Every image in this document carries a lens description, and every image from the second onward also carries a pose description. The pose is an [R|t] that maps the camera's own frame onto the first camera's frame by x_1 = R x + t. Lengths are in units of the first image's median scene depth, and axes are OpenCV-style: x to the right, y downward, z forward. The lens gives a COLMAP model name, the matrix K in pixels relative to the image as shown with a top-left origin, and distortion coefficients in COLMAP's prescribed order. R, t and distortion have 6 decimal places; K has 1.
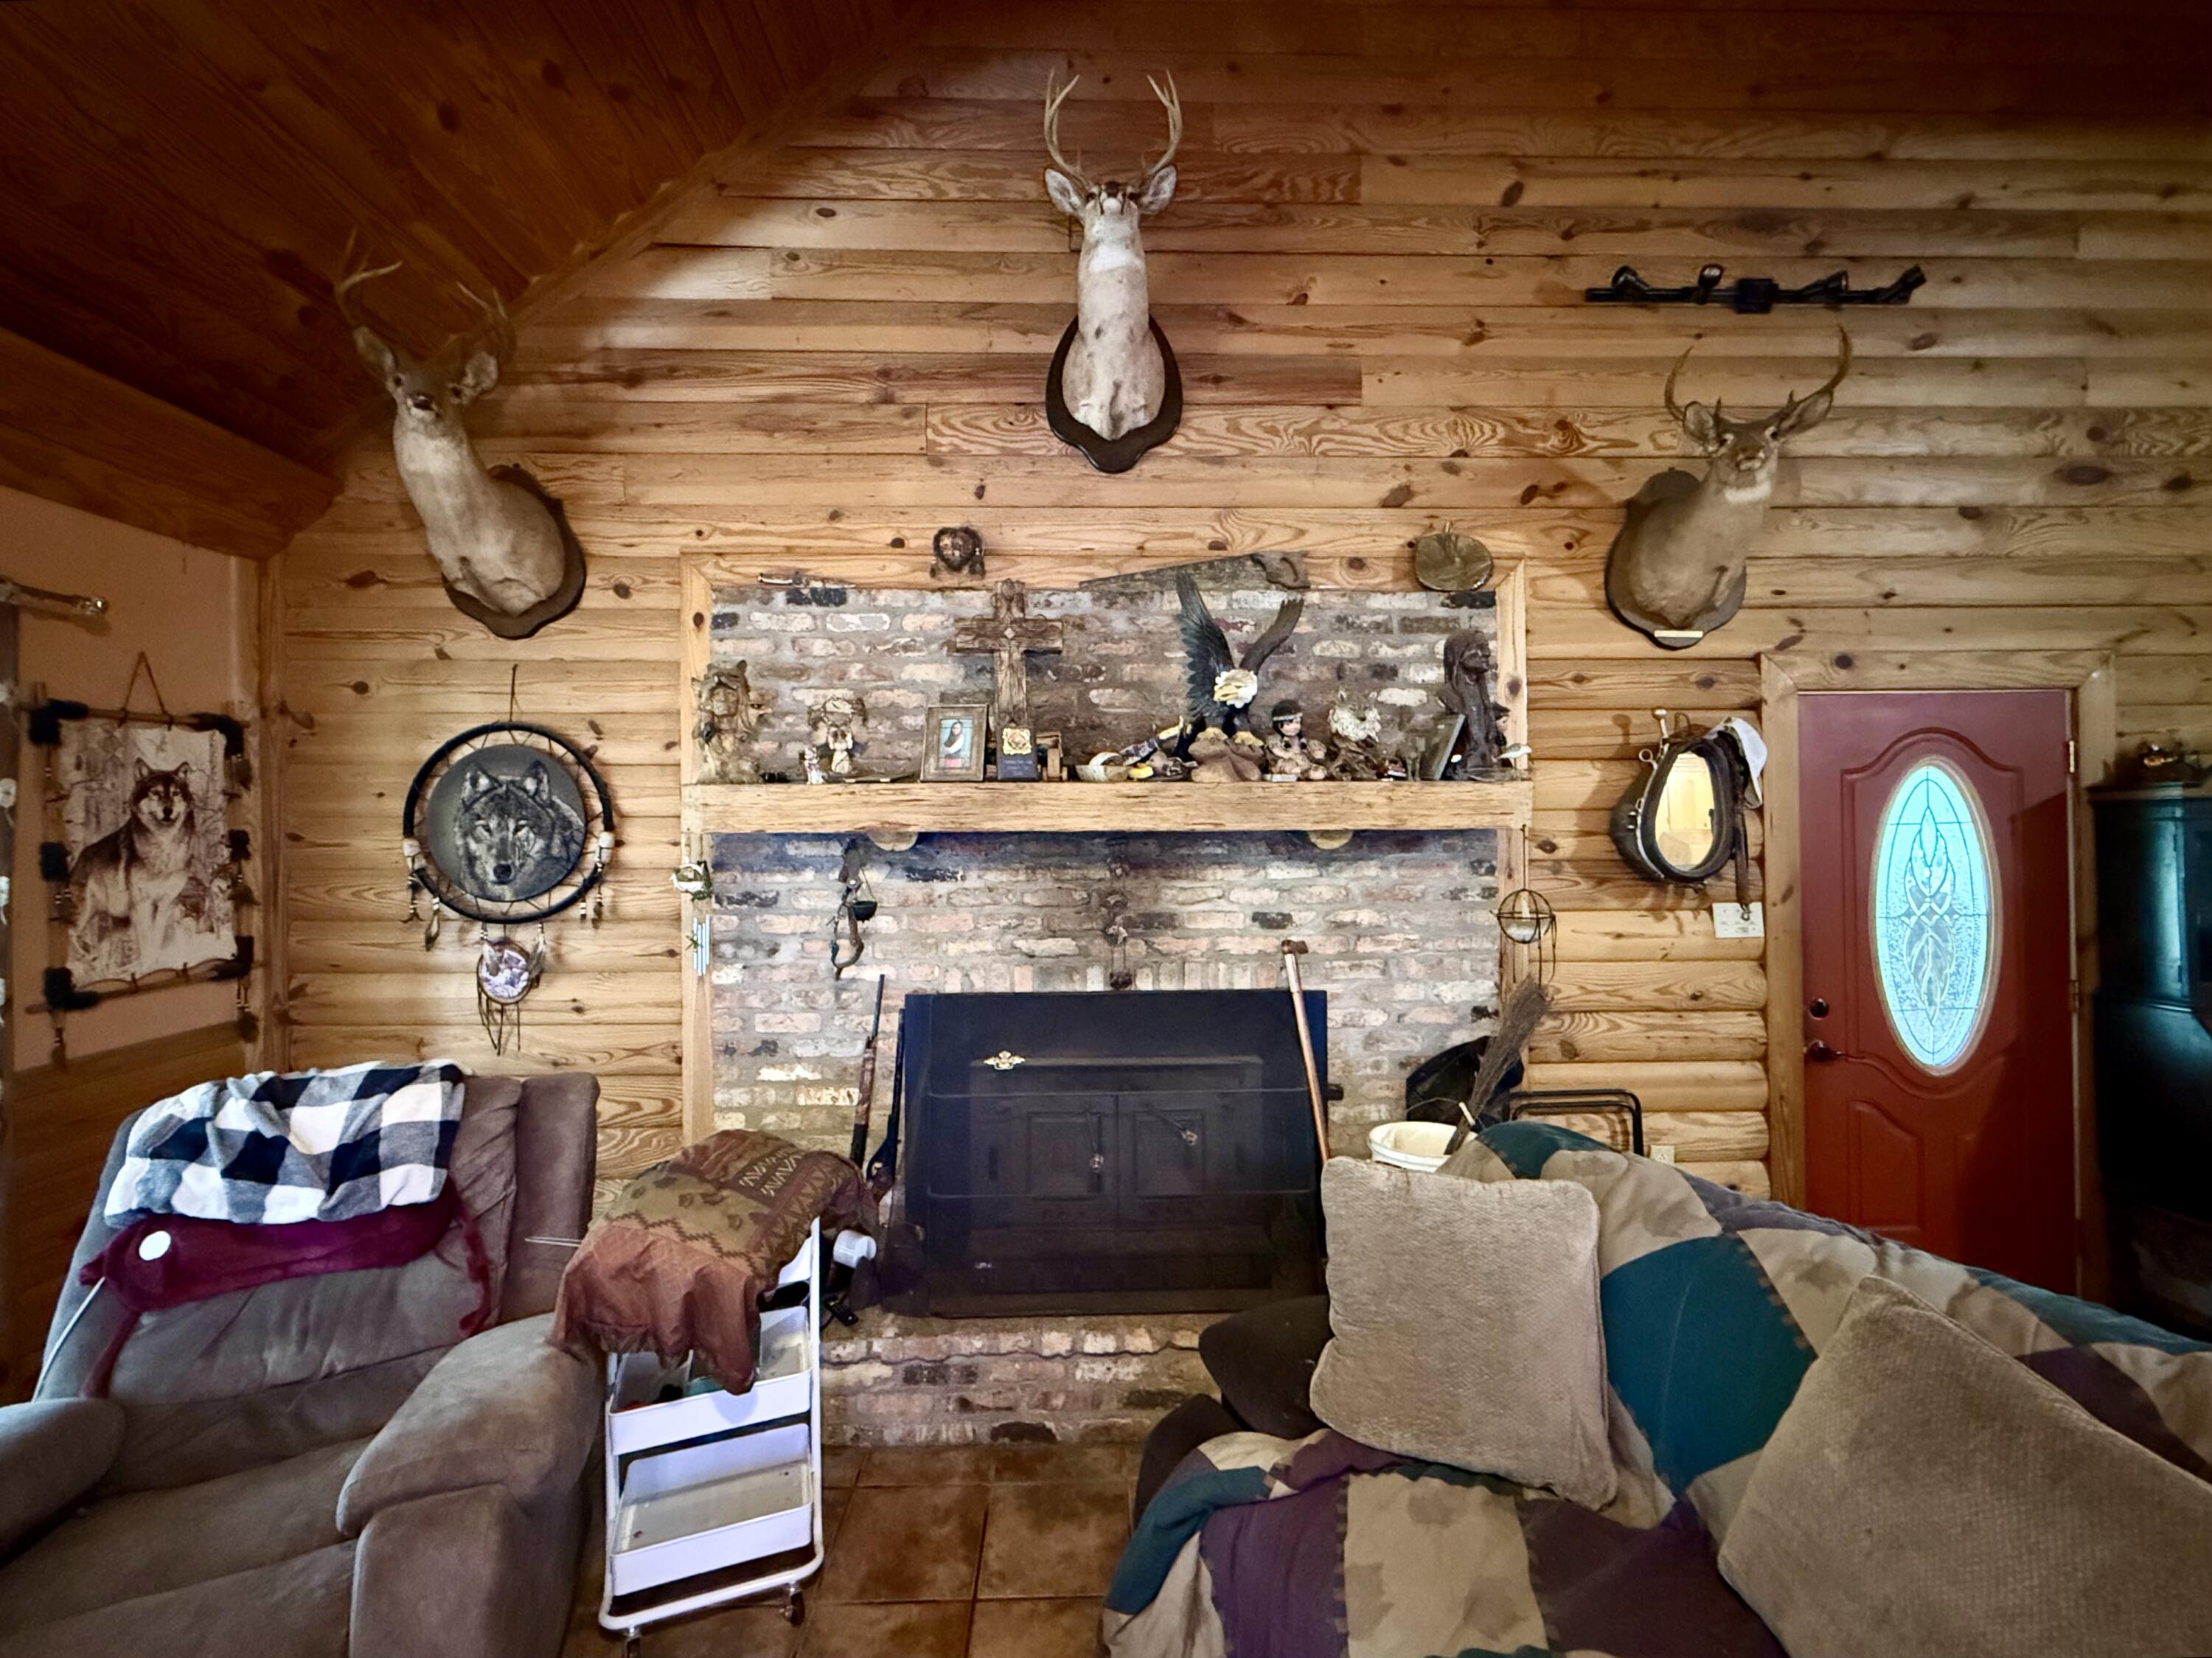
lens RADIAL K [[903.1, 0, 1106.0], [0, 903.1, 829.0], [0, 0, 1]] dist [-0.000709, -0.000087]
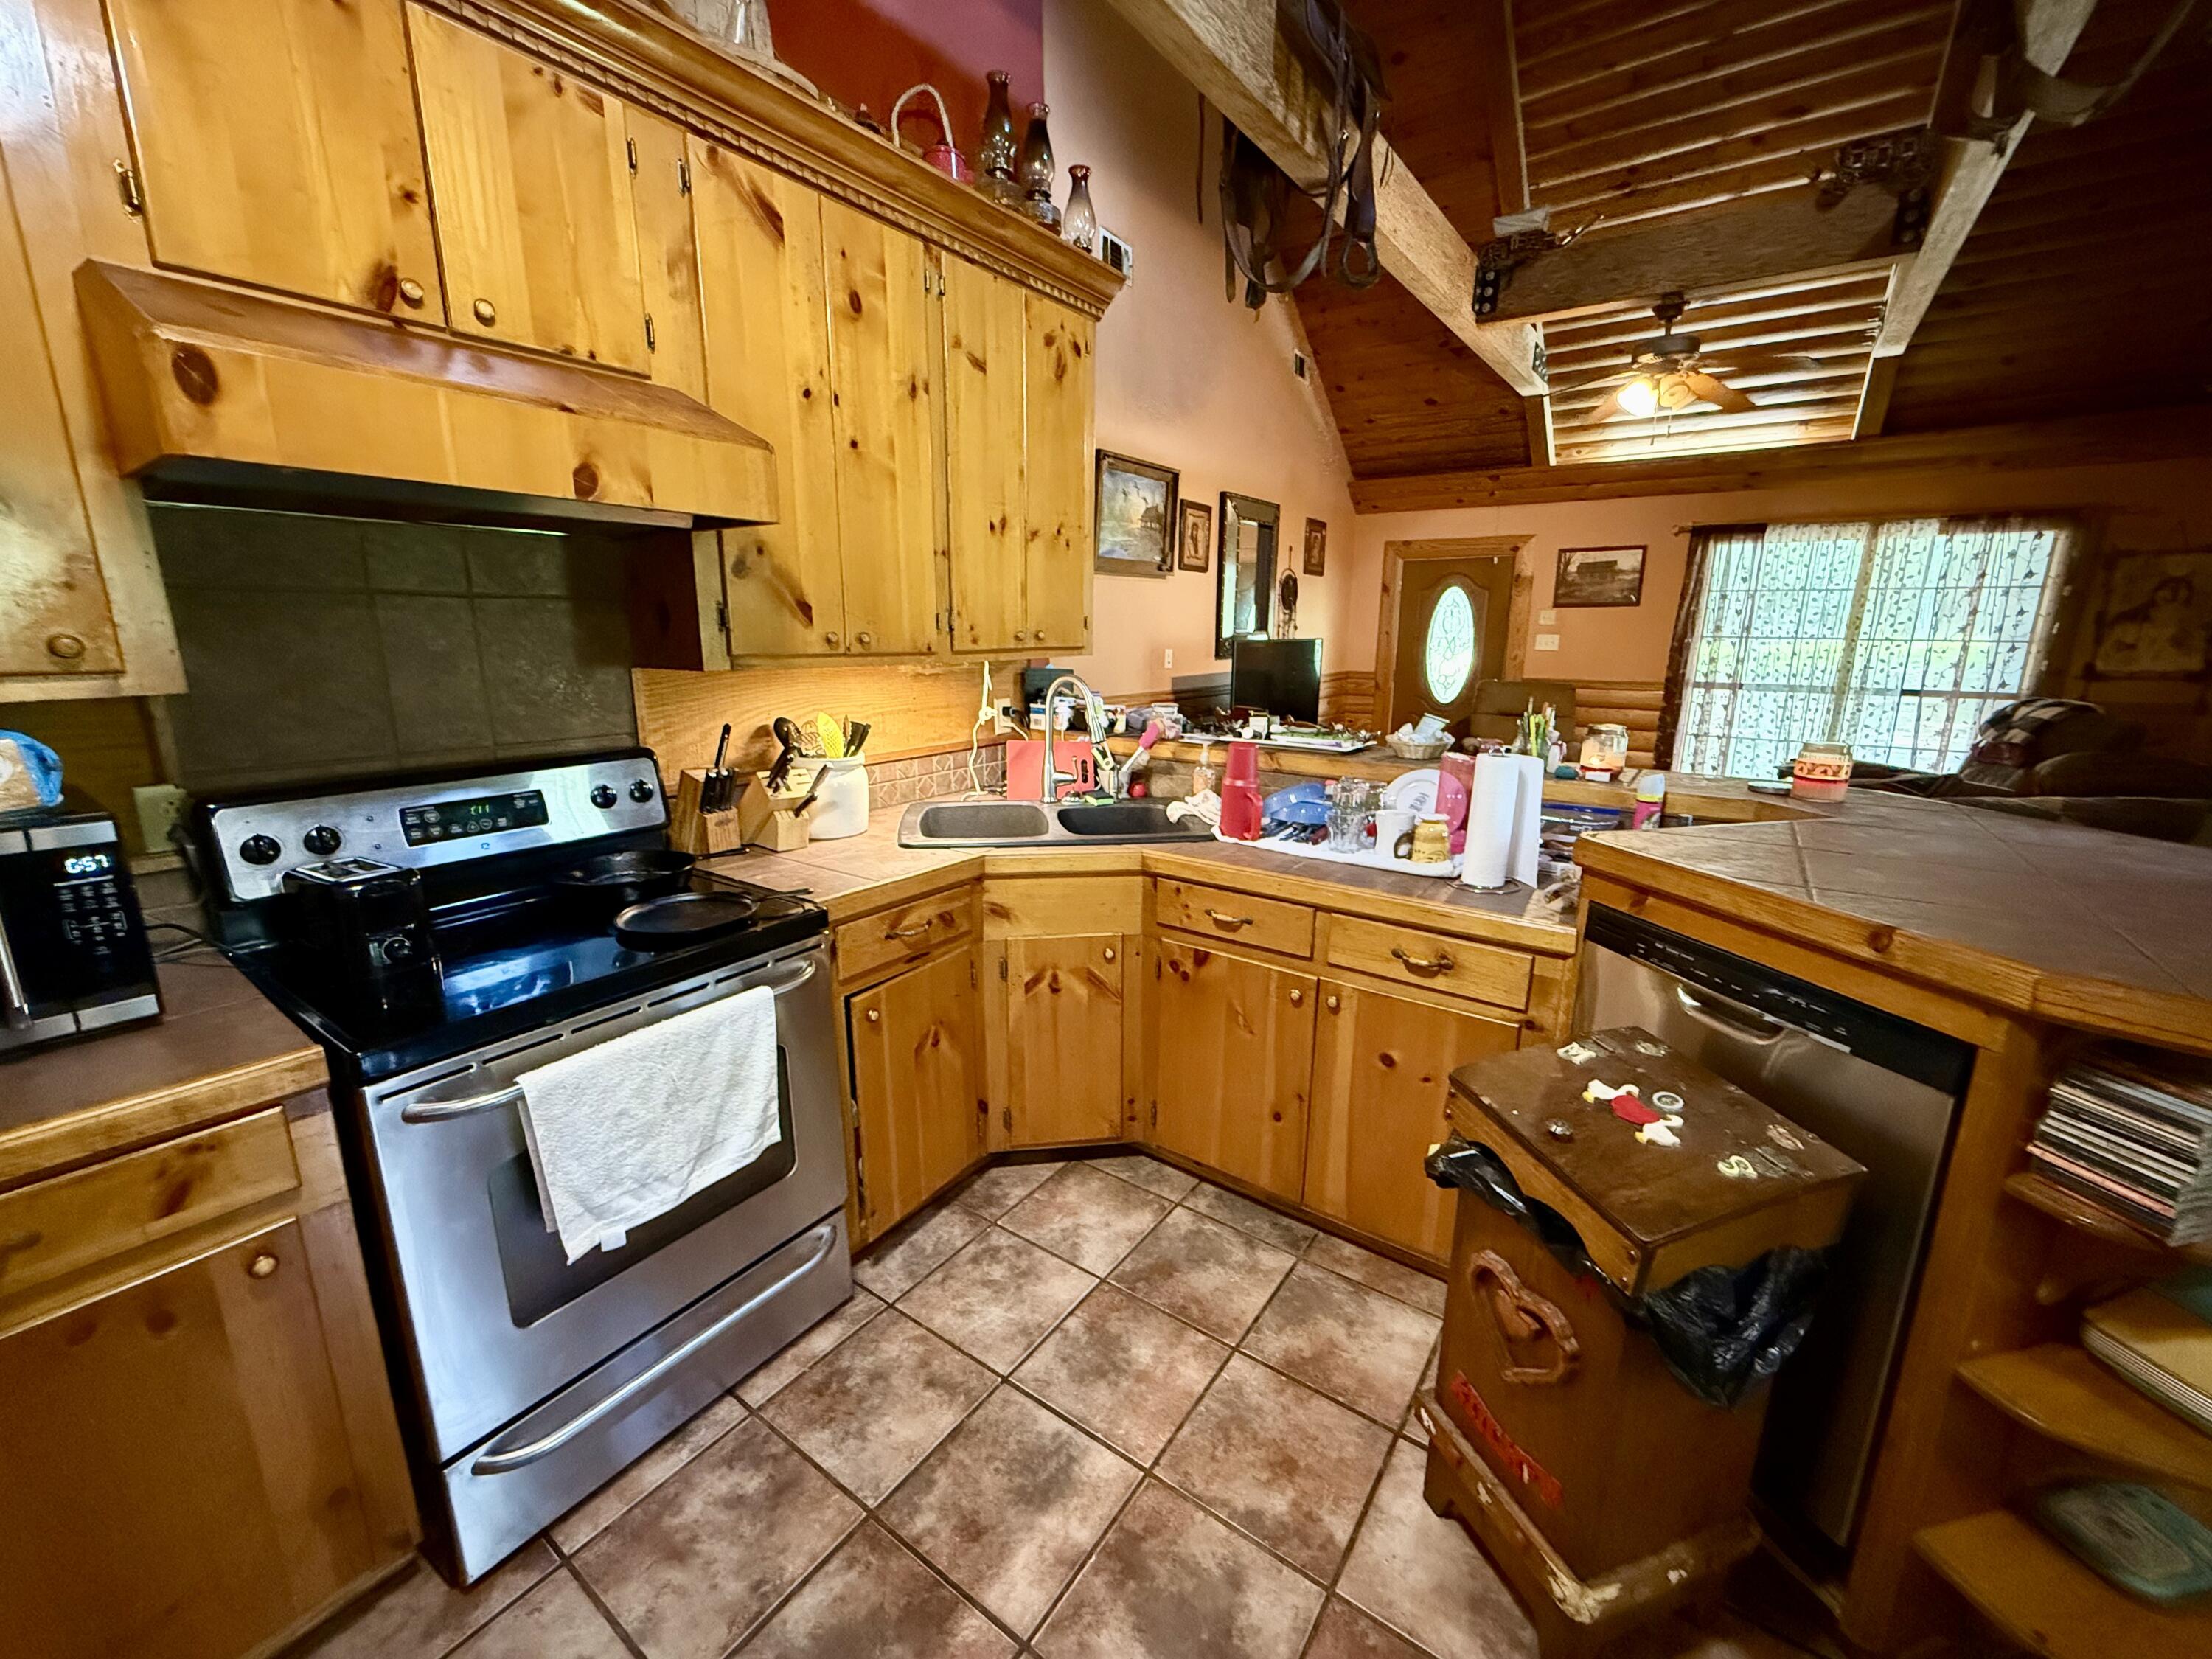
lens RADIAL K [[882.1, 0, 1101.2], [0, 882.1, 829.8], [0, 0, 1]] dist [-0.000785, 0.000210]
pose [[-0.602497, 0.184249, -0.776563, 1.989037], [0.000909, 0.973146, 0.230185, 0.032908], [0.798121, 0.137980, -0.586485, 0.252853]]
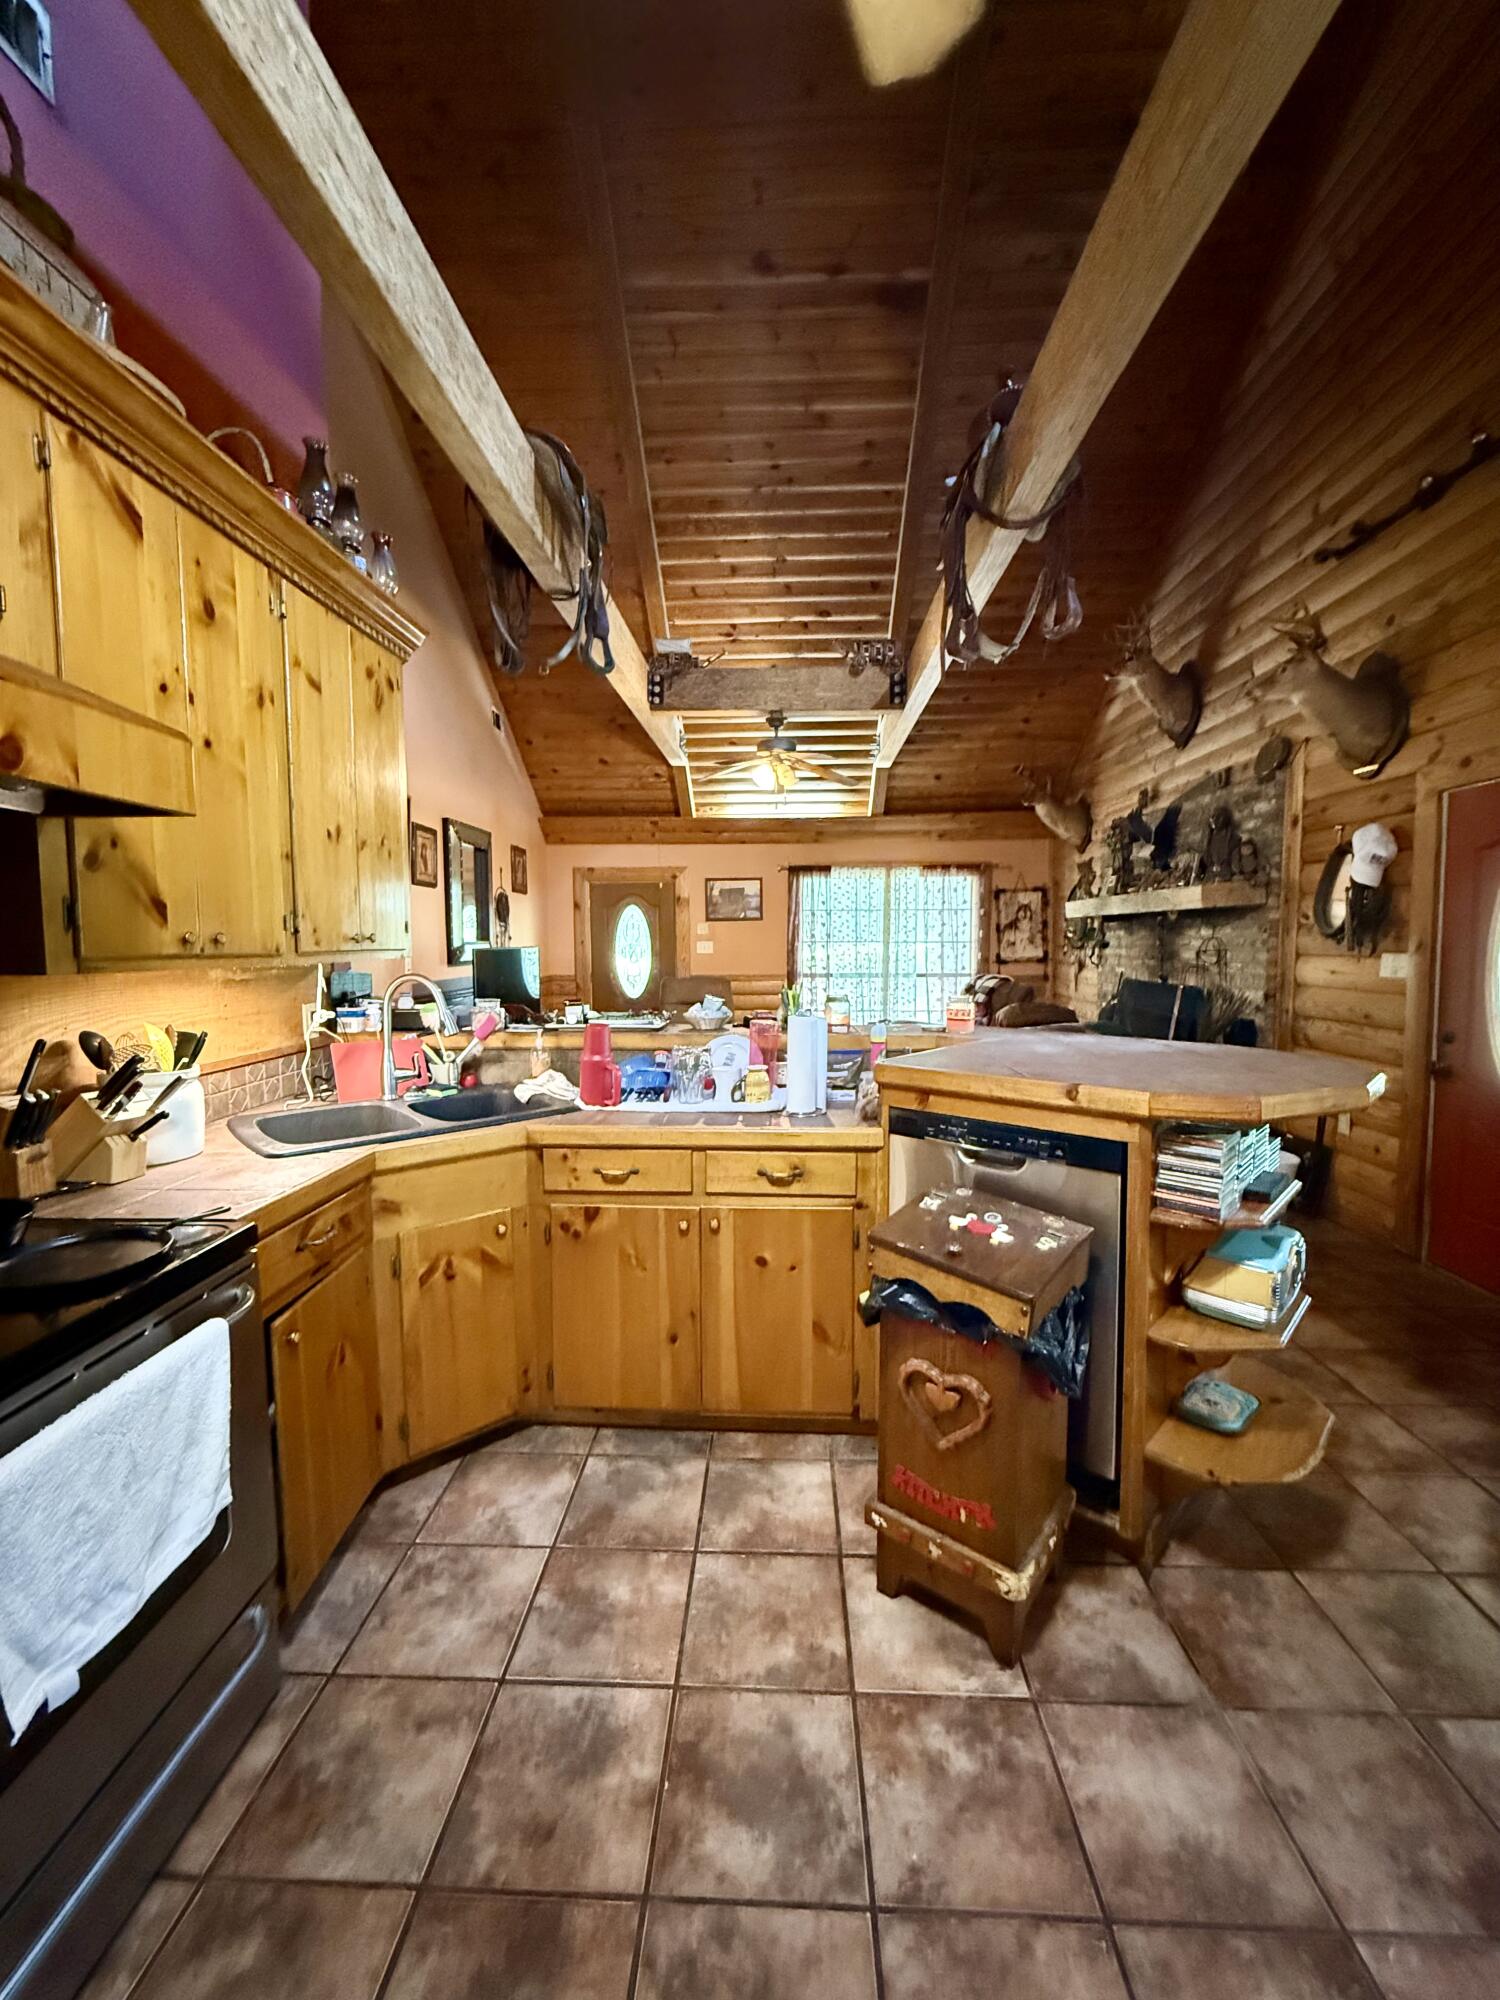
lens RADIAL K [[797.5, 0, 754.3], [0, 797.5, 996.3], [0, 0, 1]] dist [-0.000785, 0.000210]
pose [[-0.066019, 0.077287, -0.994821, 2.114619], [0.008236, 0.997004, 0.076910, 0.047491], [0.997784, -0.003116, -0.066458, 0.093769]]
